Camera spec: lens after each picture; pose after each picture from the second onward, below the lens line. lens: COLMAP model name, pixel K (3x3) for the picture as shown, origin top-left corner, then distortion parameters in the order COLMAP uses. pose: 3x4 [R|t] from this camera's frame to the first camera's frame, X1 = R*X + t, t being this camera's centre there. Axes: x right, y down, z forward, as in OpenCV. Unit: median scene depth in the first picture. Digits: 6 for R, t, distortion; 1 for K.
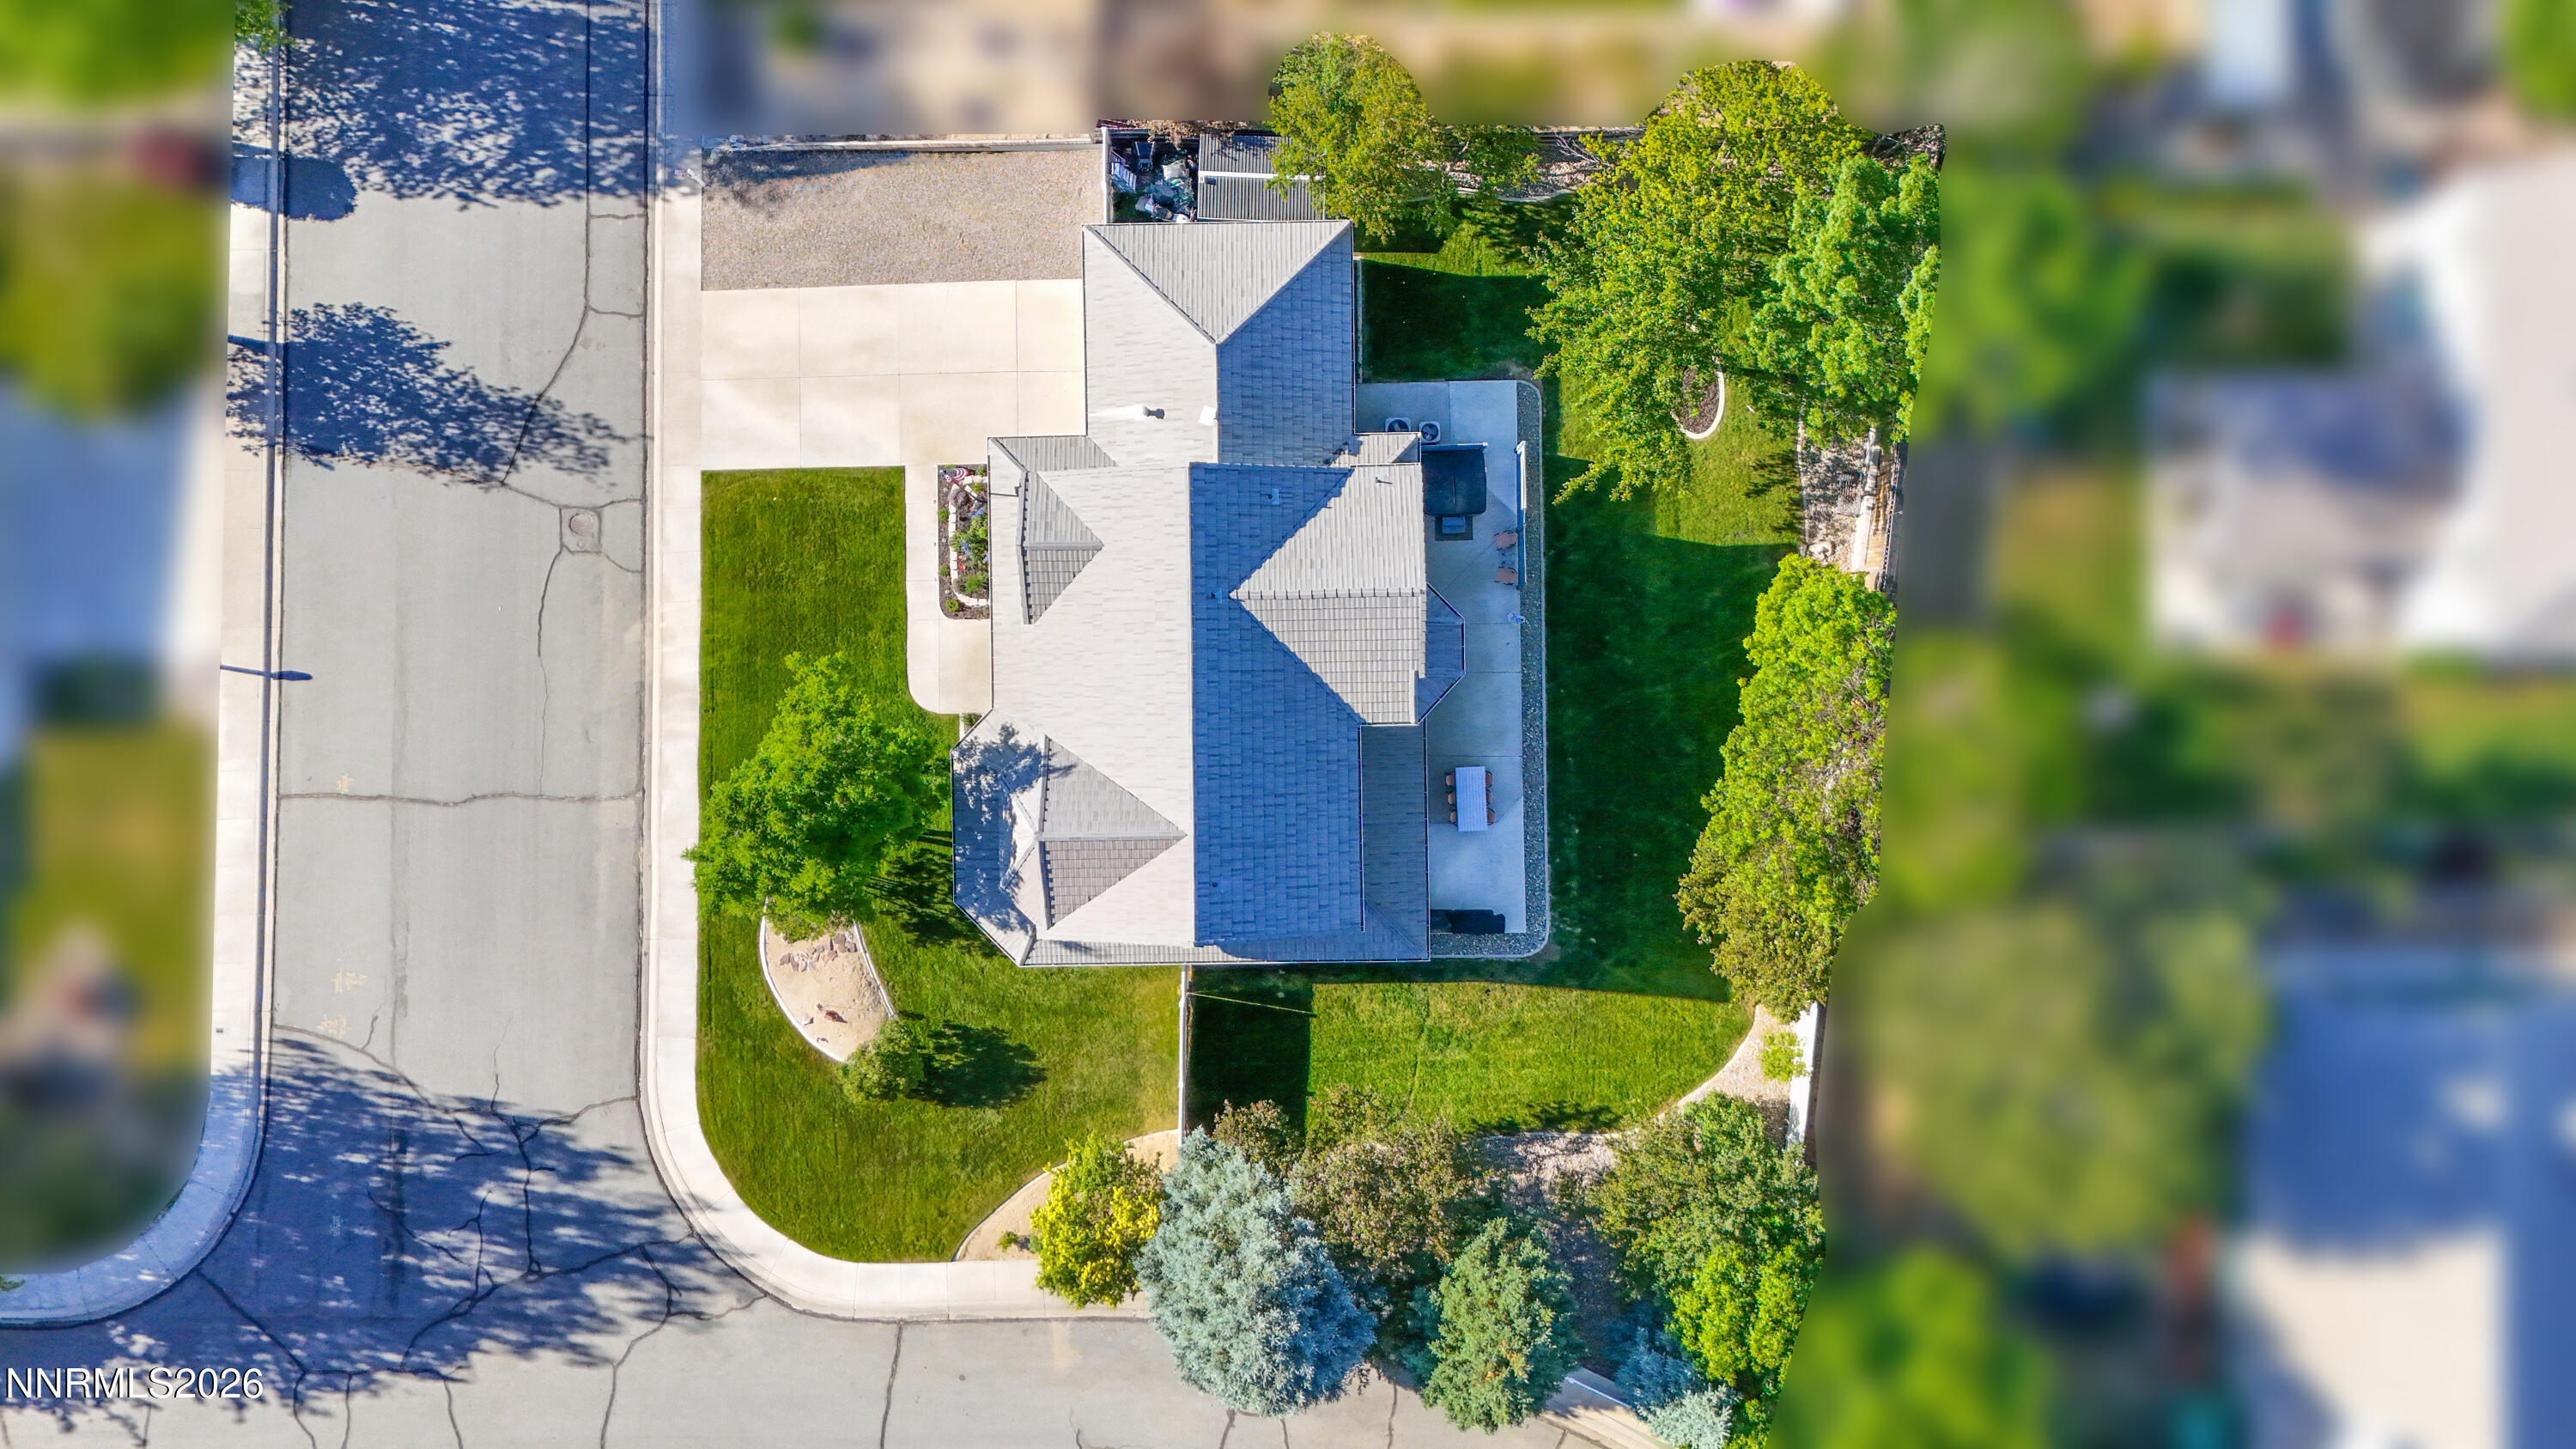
lens RADIAL K [[2080.2, 0, 1288.0], [0, 2080.2, 724.5], [0, 0, 1]] dist [0.049721, -0.004409]
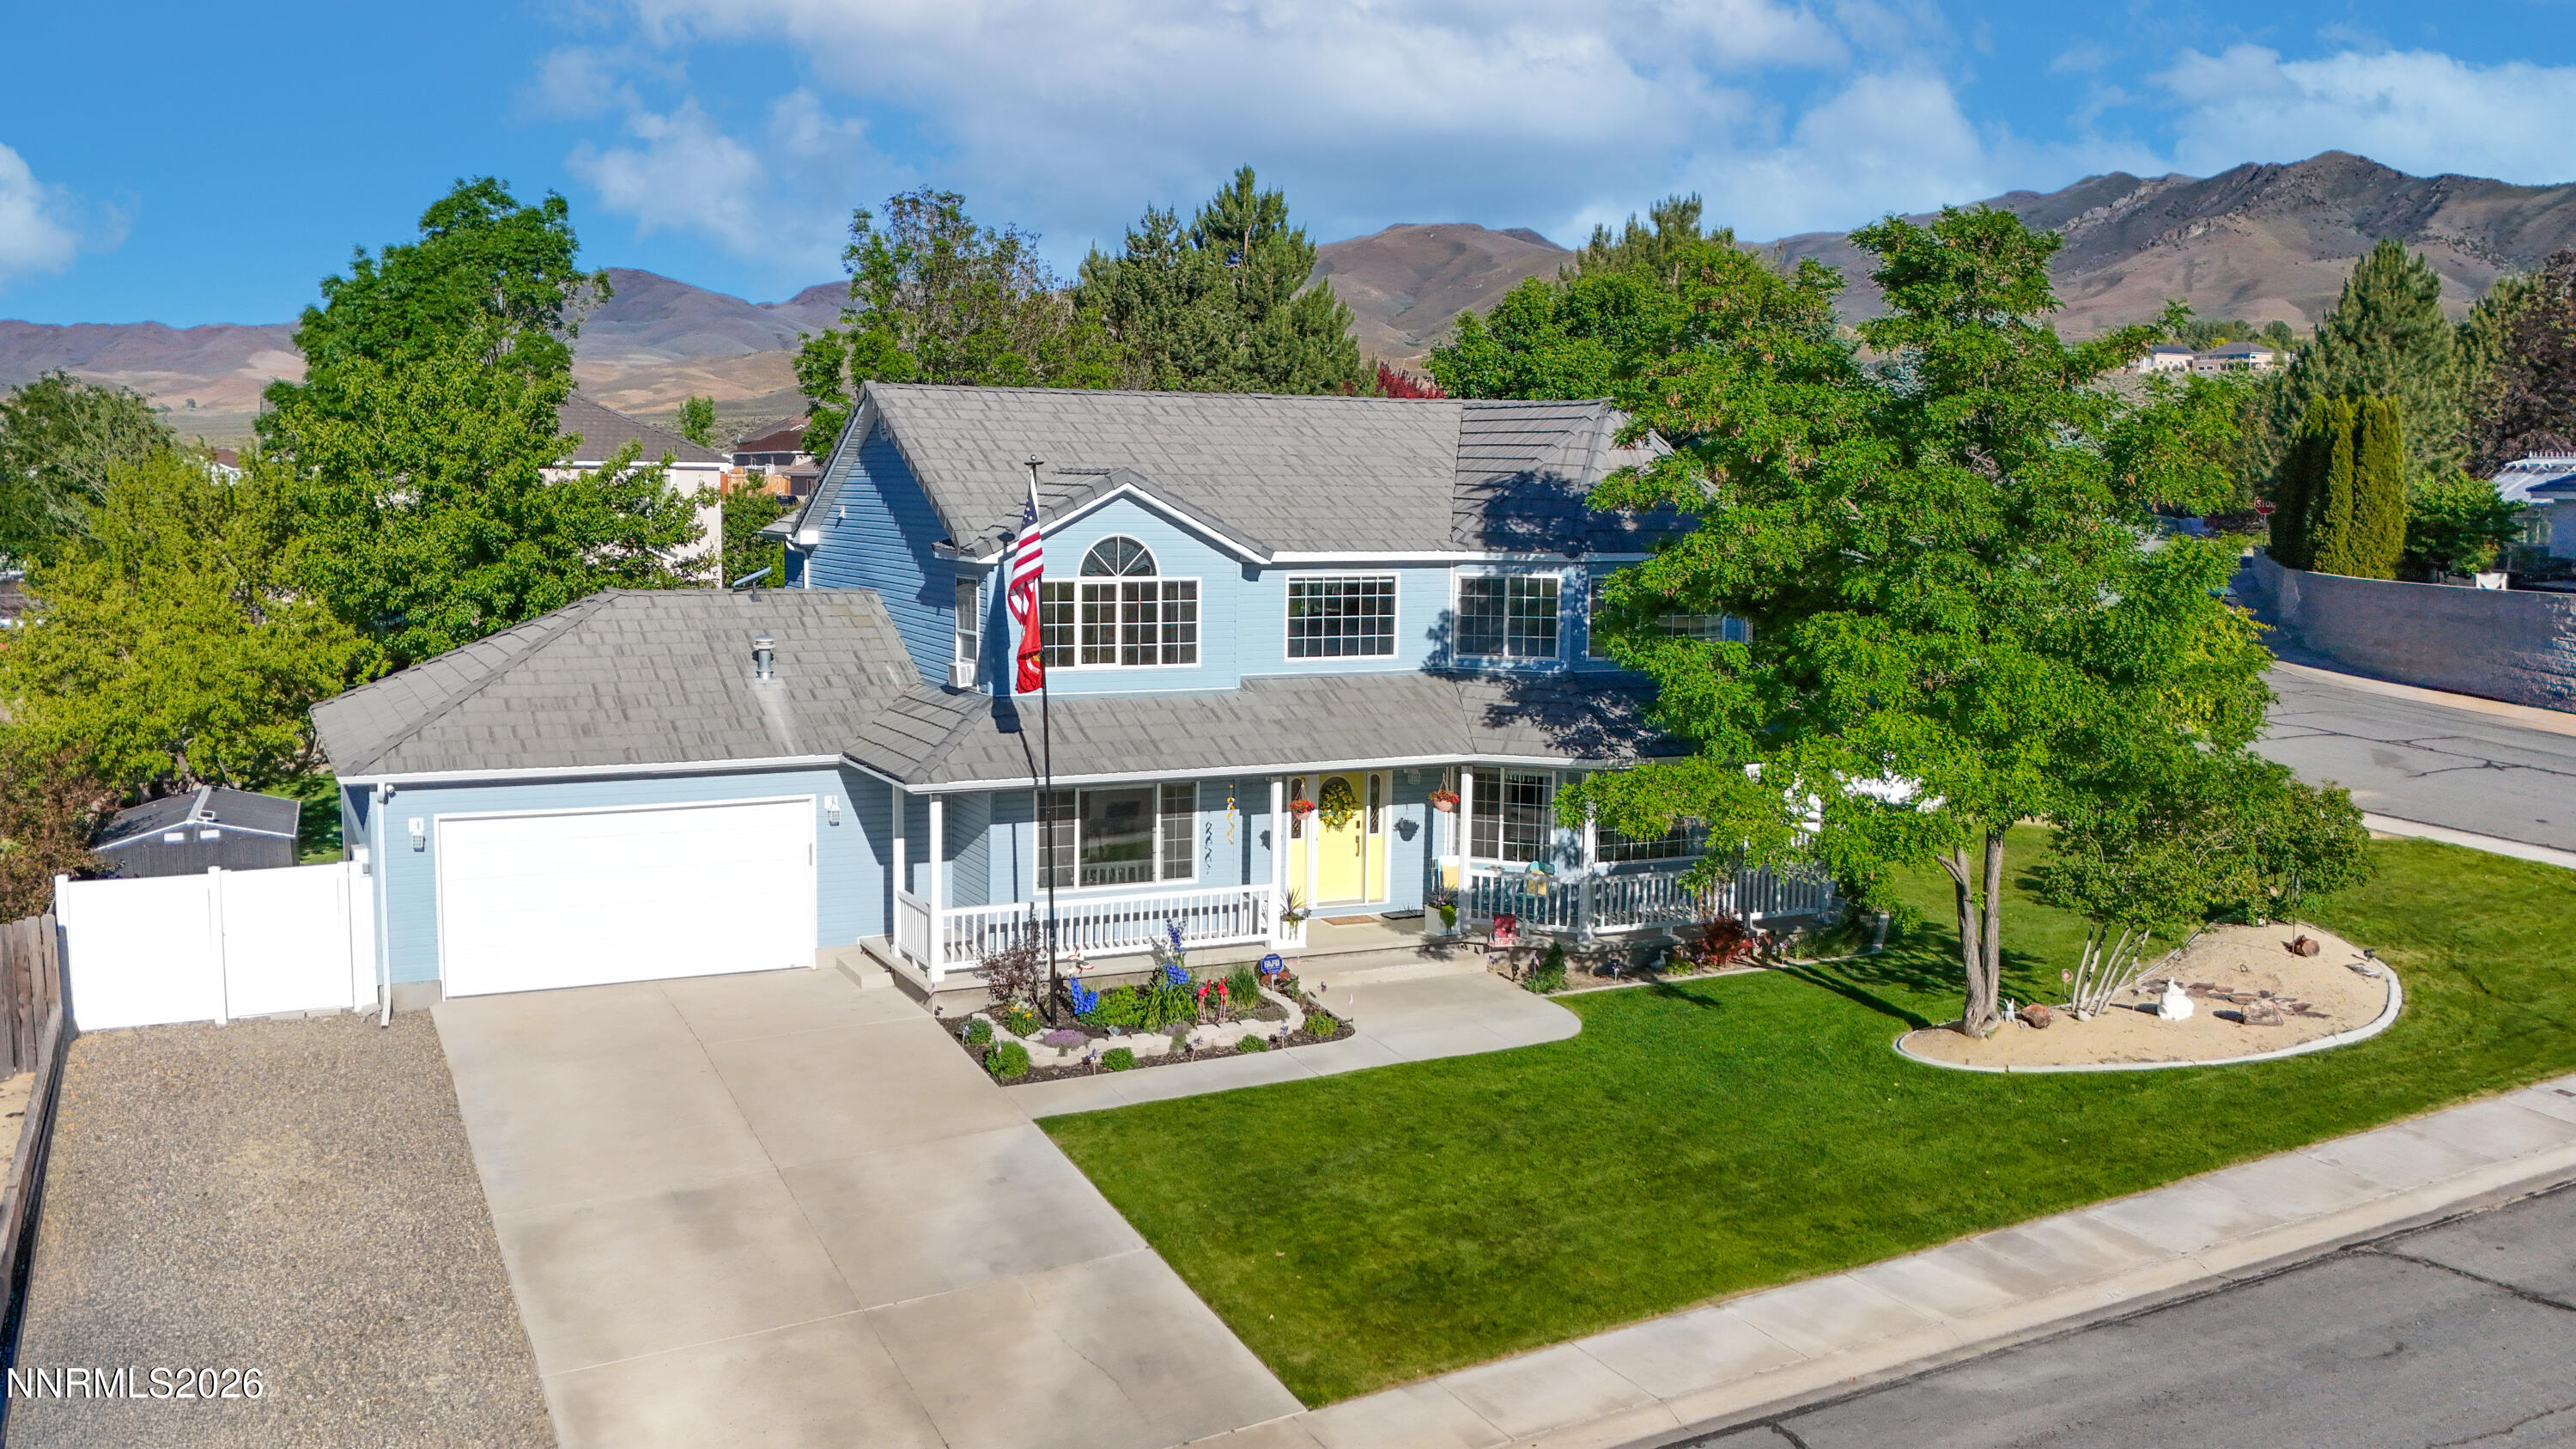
lens RADIAL K [[2127.8, 0, 1111.9], [0, 2127.8, 720.5], [0, 0, 1]] dist [-0.008954, -0.020436]
pose [[-0.378157, -0.078308, 0.922424, -0.518514], [0.925711, -0.023885, 0.377477, -0.246834], [-0.007527, 0.996643, 0.081523, 0.907716]]
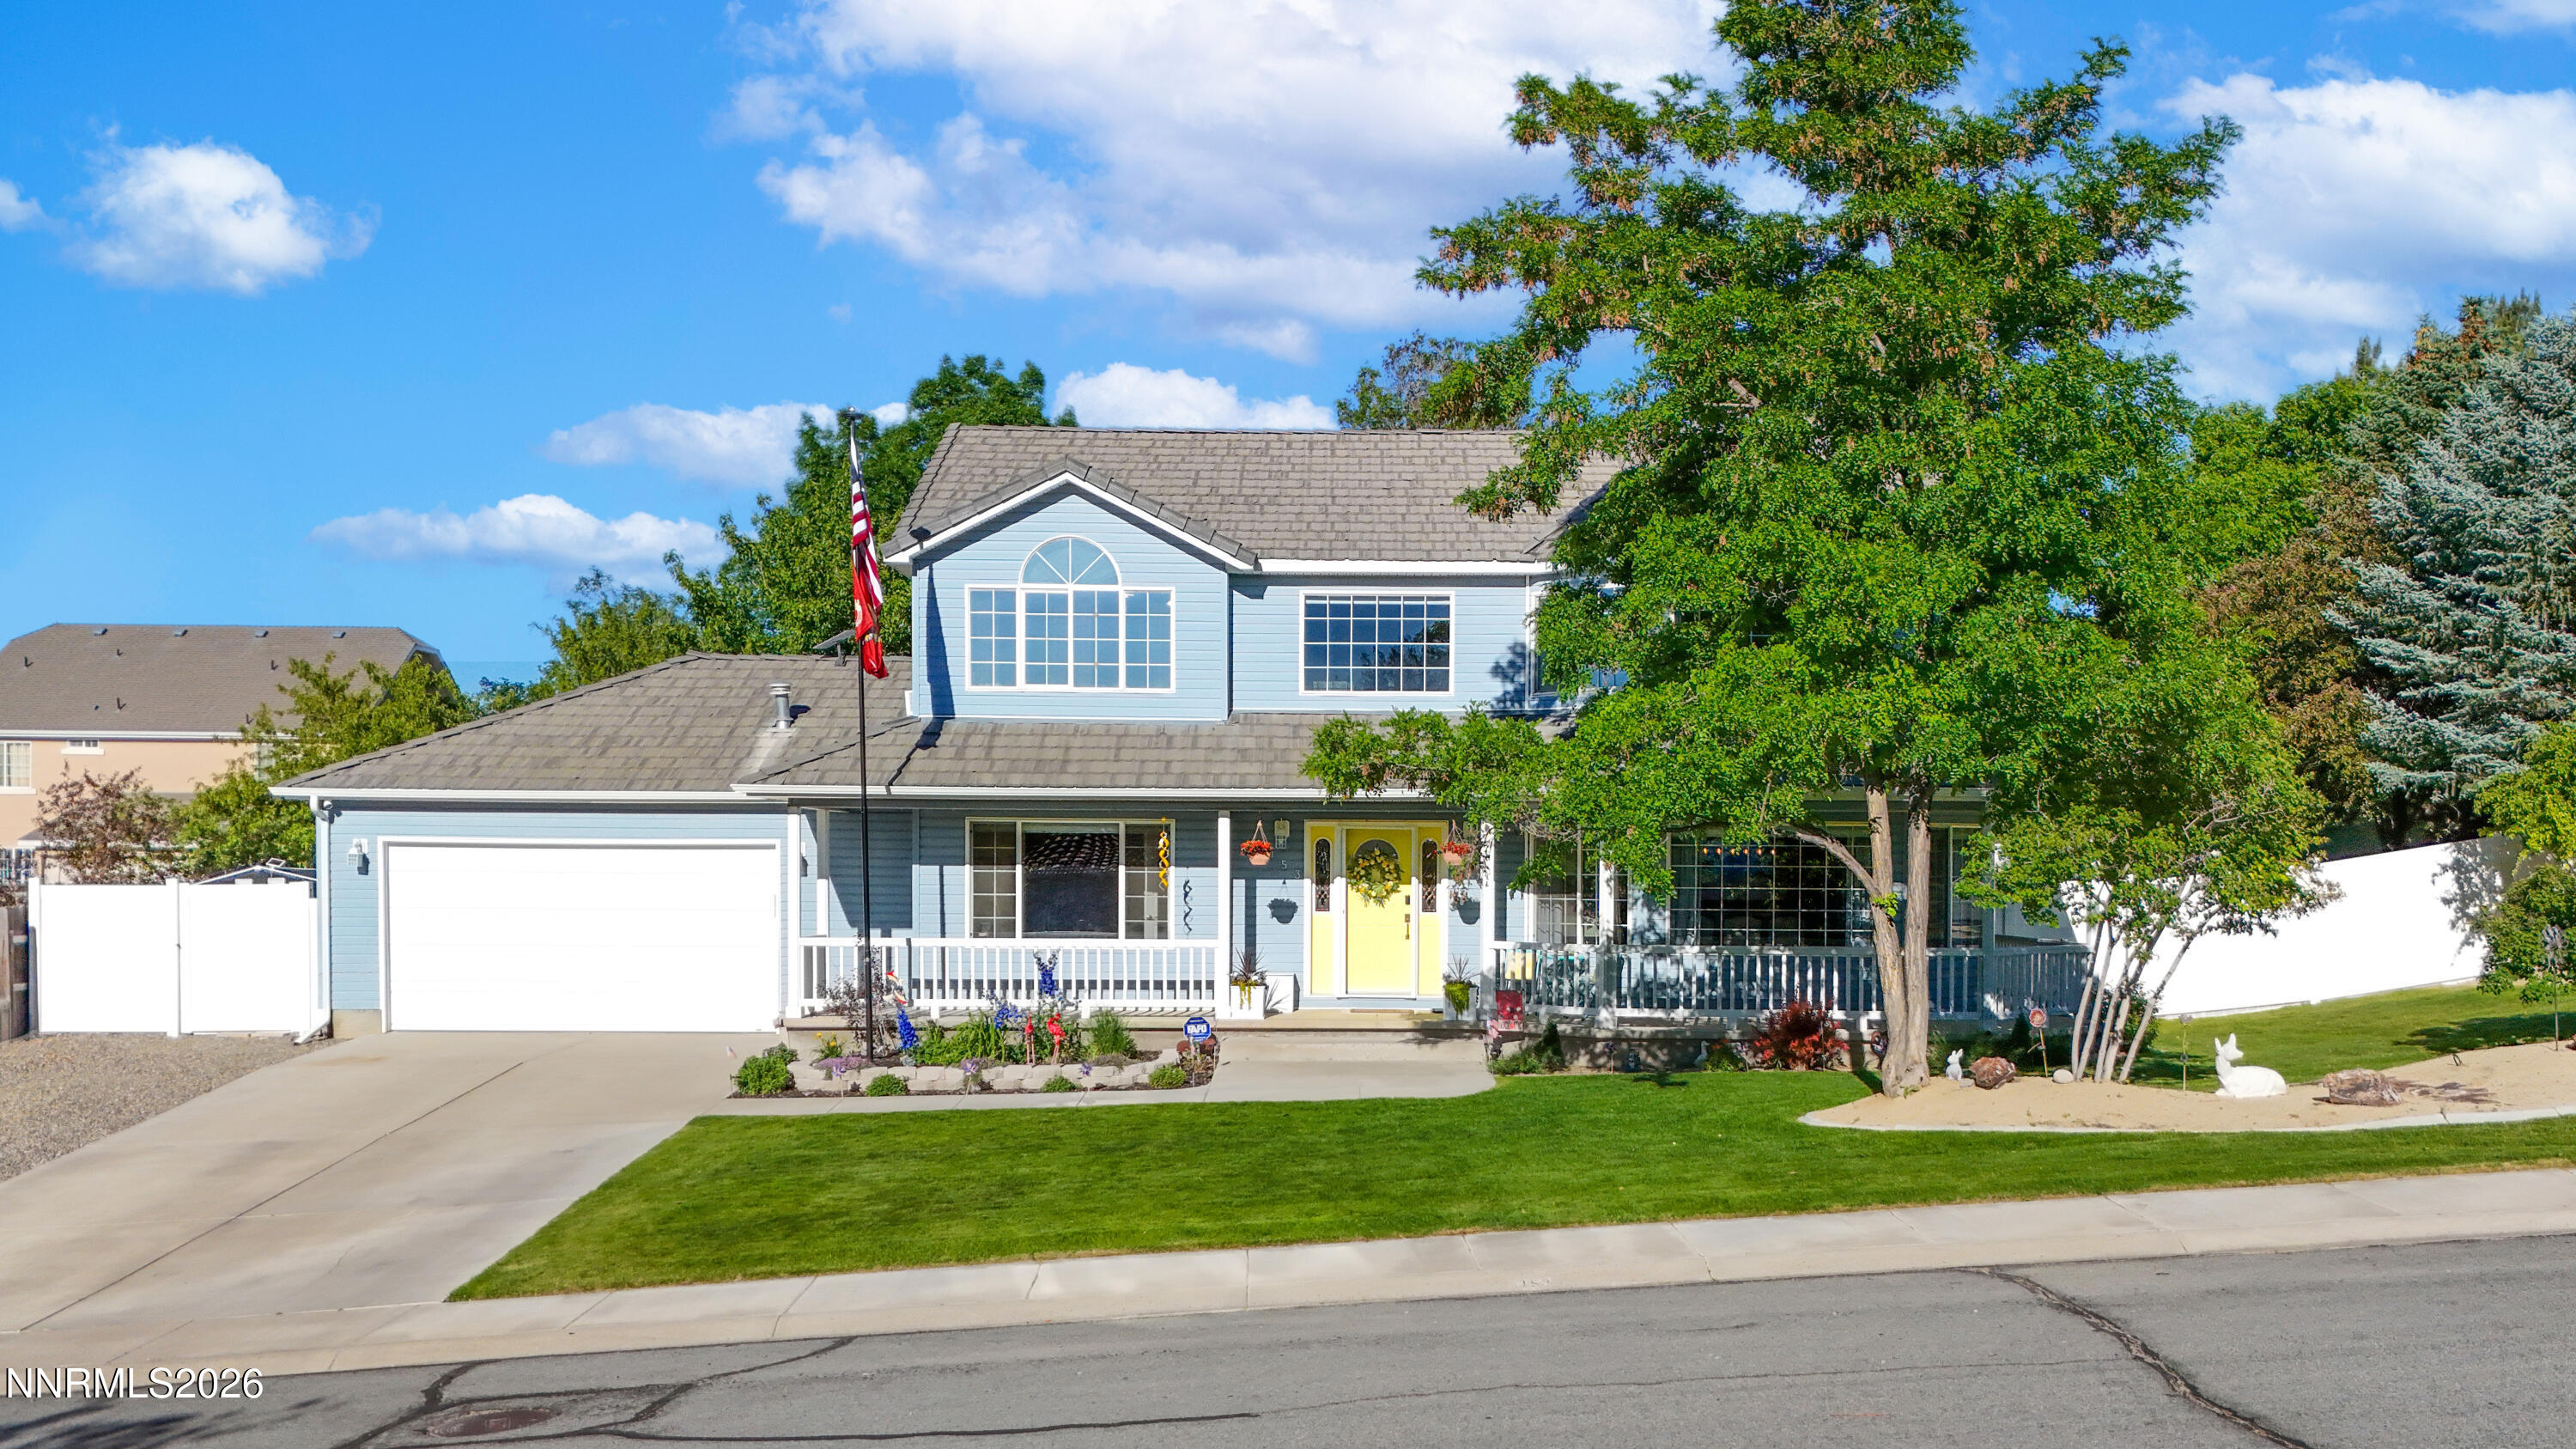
lens RADIAL K [[2395.7, 0, 1351.5], [0, 2395.7, 933.5], [0, 0, 1]] dist [0.029801, -0.002720]
pose [[0.007247, 0.005677, 0.999958, -0.541318], [0.999750, 0.021127, -0.007366, -0.025727], [-0.021168, 0.999761, -0.005523, 0.977322]]
